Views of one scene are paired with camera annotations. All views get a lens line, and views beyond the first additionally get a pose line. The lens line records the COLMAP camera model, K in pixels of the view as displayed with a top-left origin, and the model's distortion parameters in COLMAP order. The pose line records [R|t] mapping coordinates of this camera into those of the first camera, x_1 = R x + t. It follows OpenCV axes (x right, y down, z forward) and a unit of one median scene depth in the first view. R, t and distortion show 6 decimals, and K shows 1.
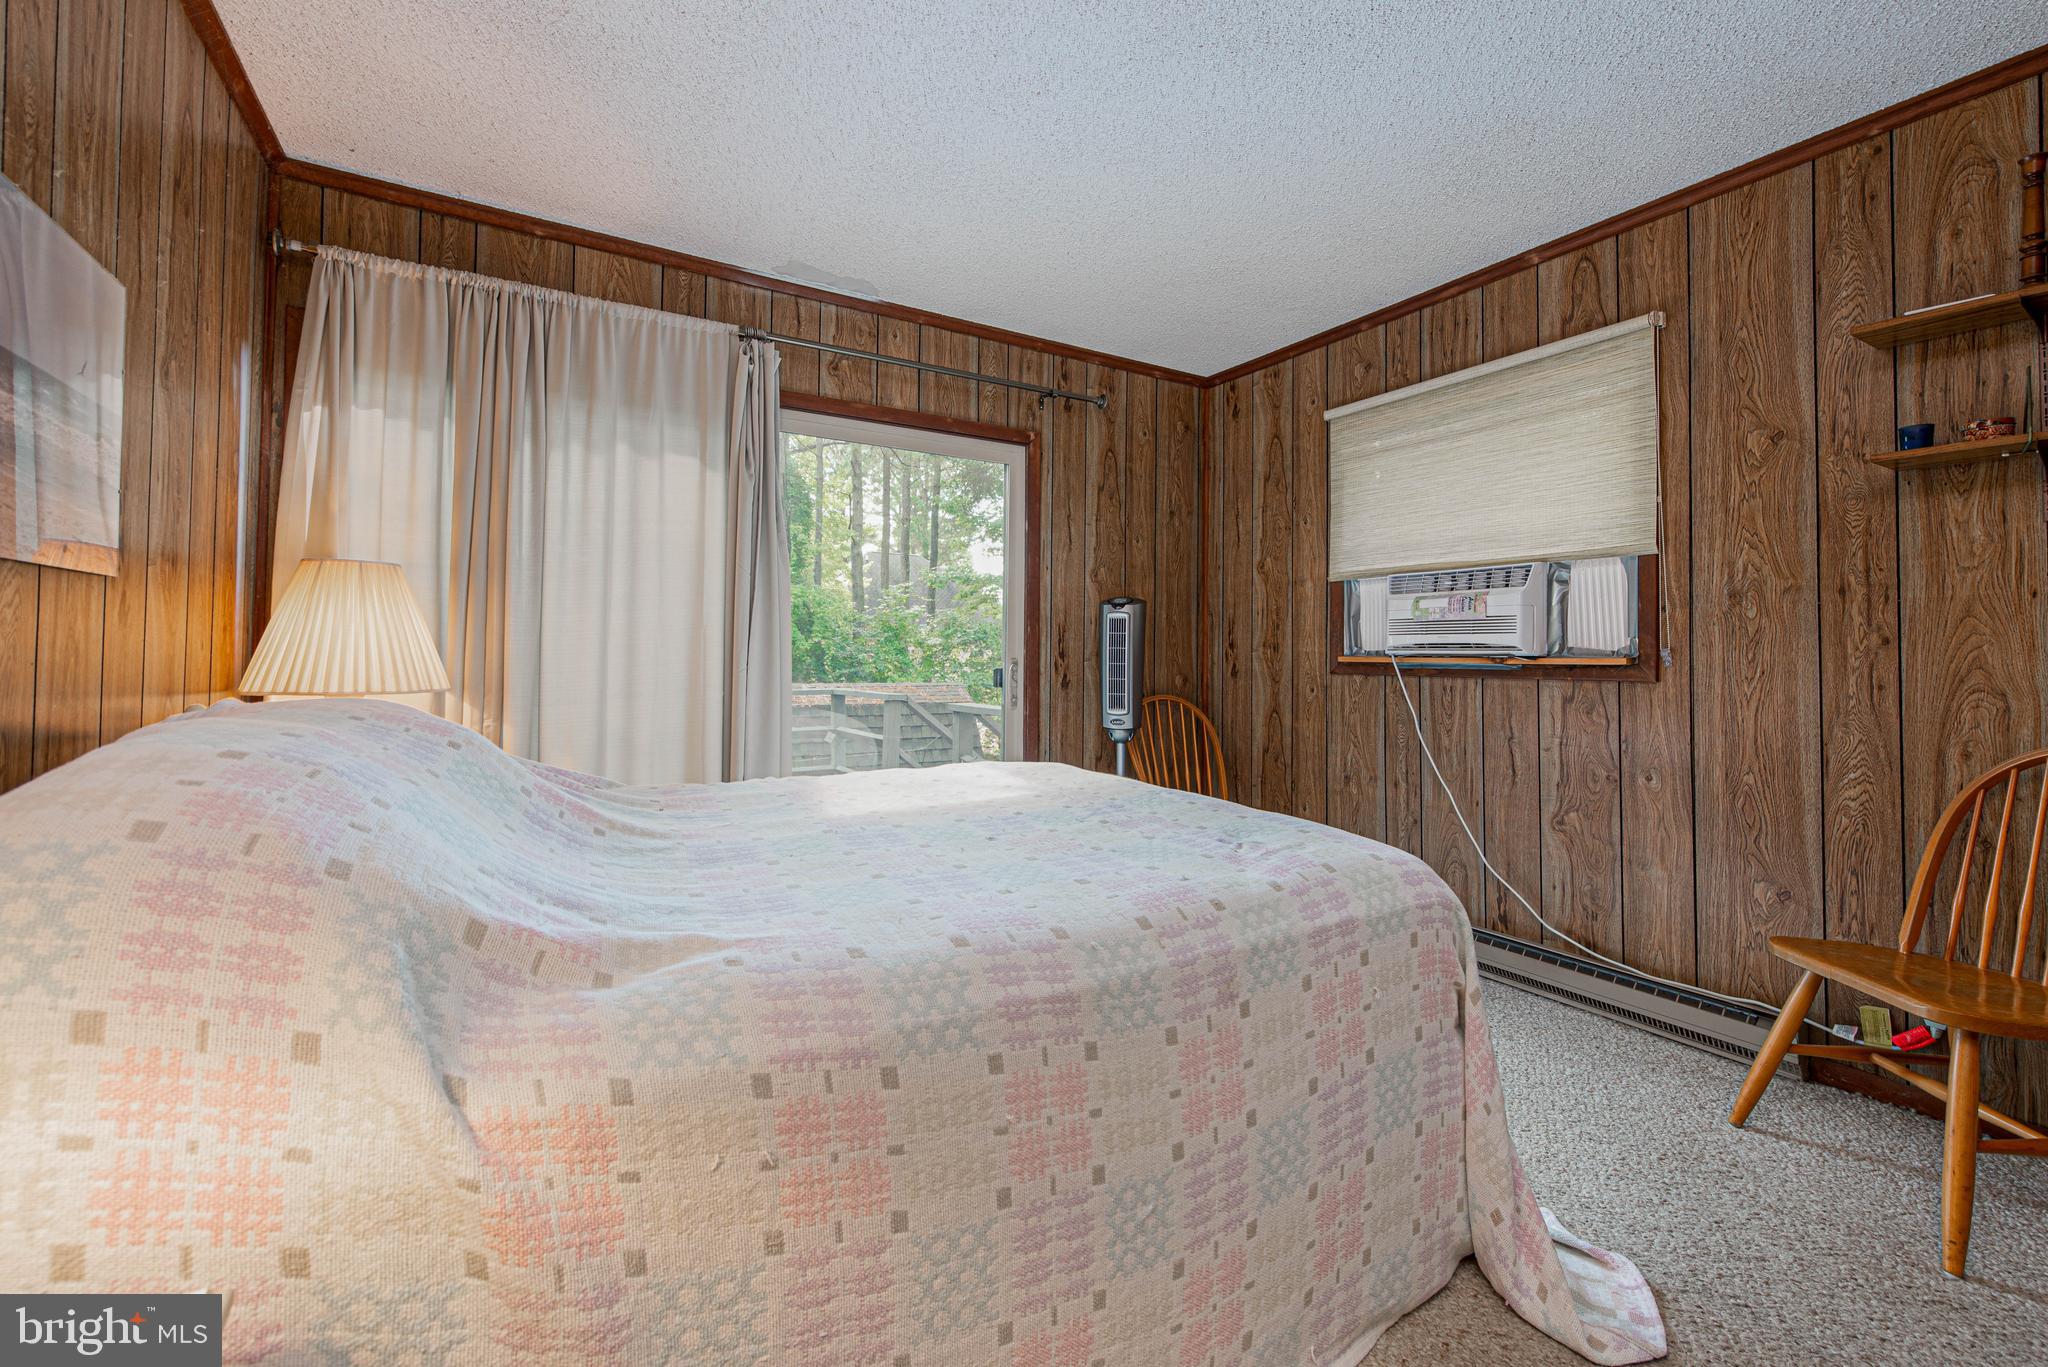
lens RADIAL K [[829.3, 0, 992.7], [0, 829.3, 634.7], [0, 0, 1]] dist [0.004525, -0.000814]
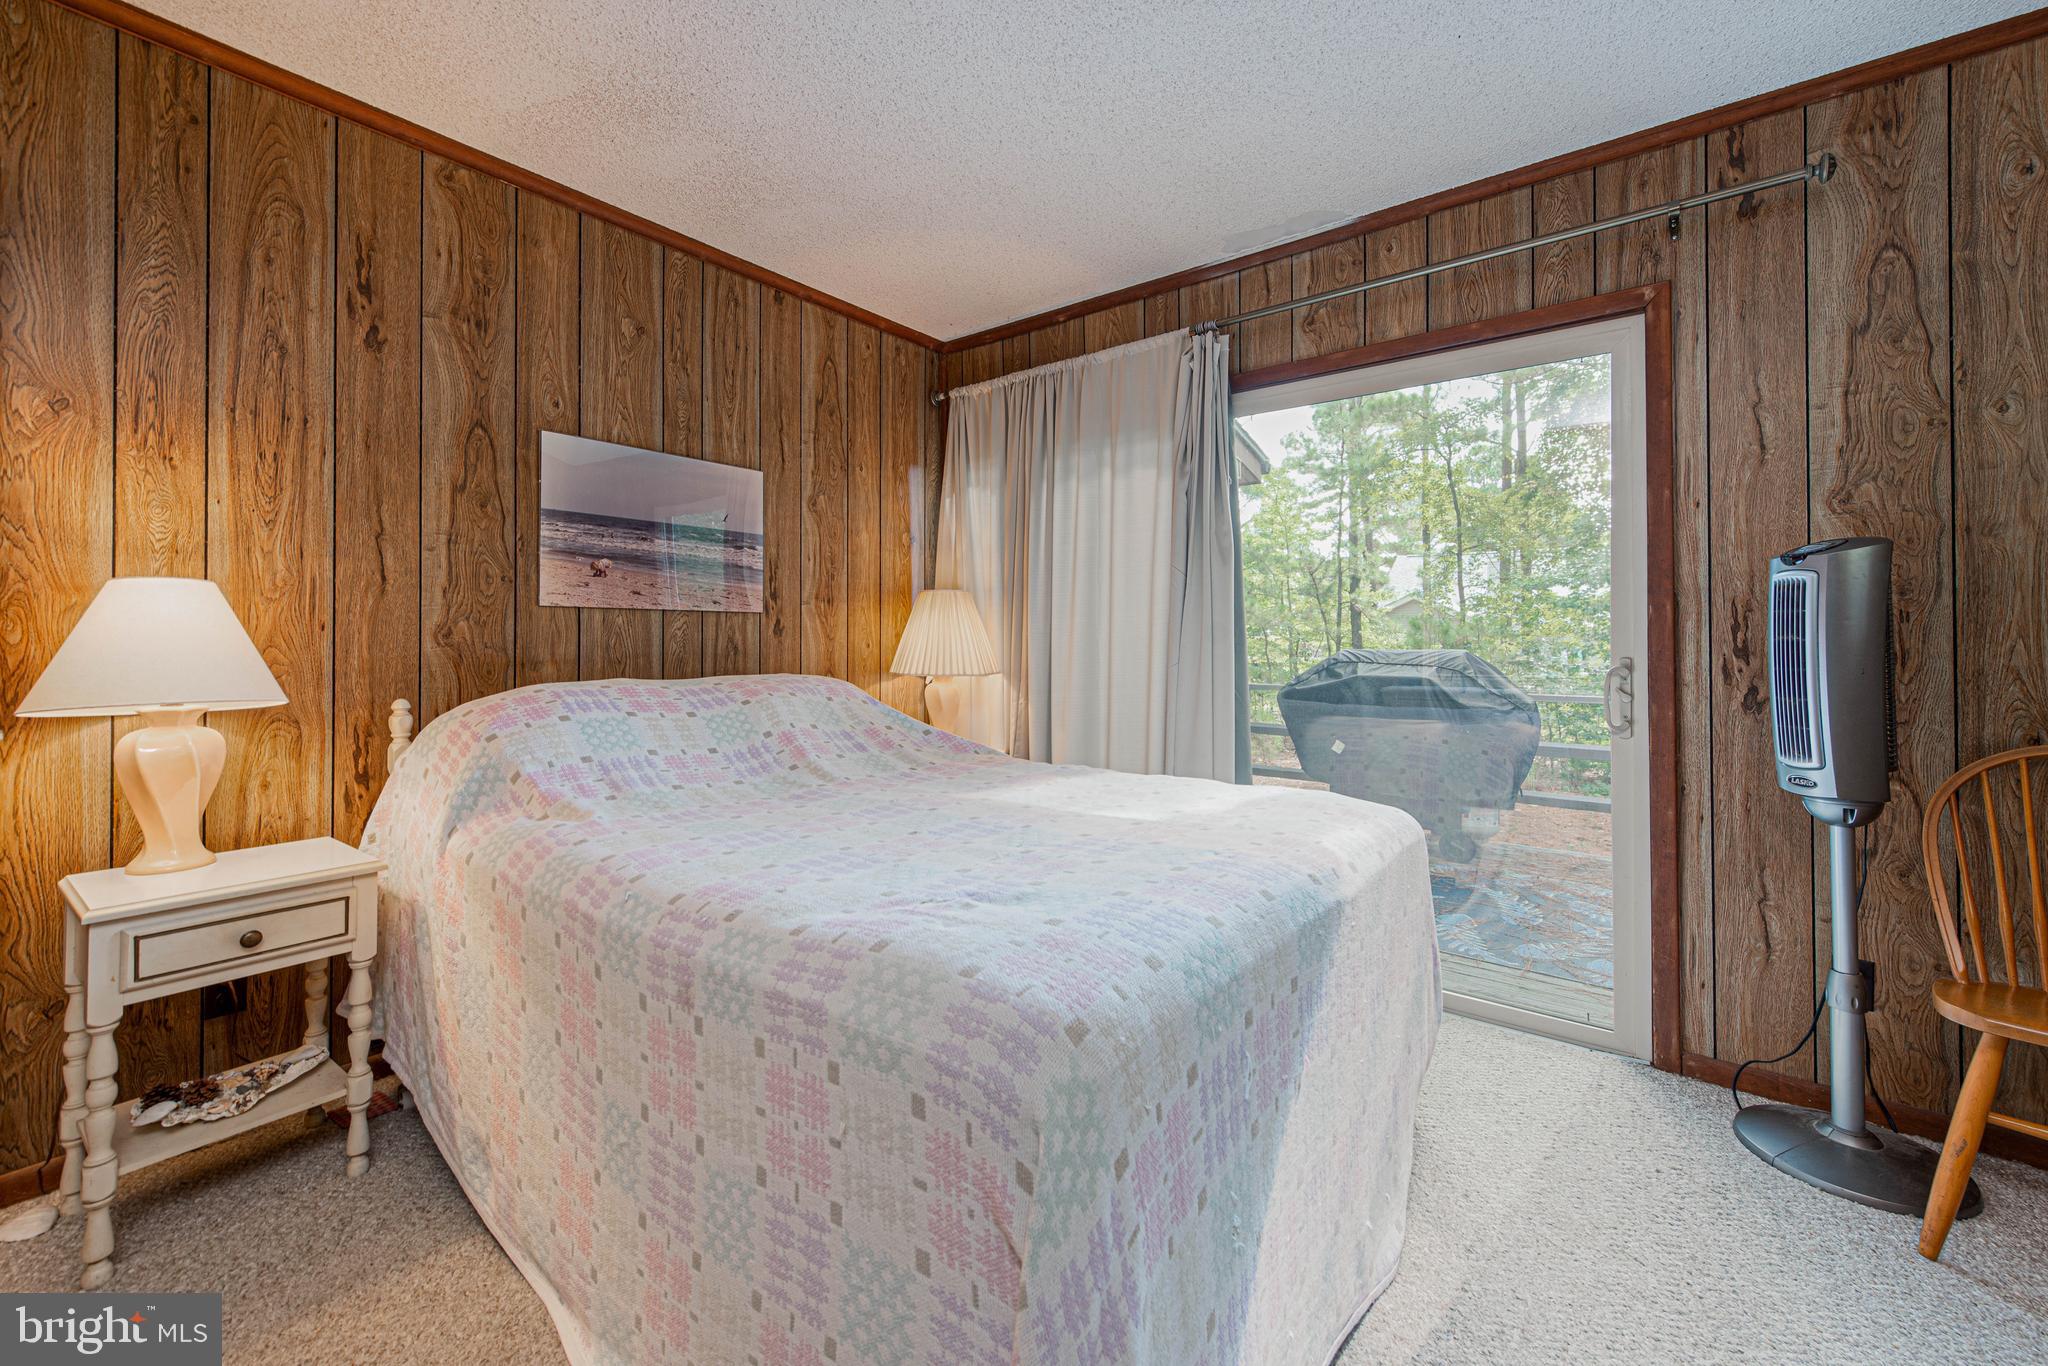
lens RADIAL K [[829.3, 0, 992.7], [0, 829.3, 634.2], [0, 0, 1]] dist [0.004525, -0.000814]
pose [[0.358091, -0.017294, -0.933526, 0.538094], [0.021844, 0.999710, -0.010141, 0.008041], [0.933431, -0.016761, 0.358365, 0.399373]]
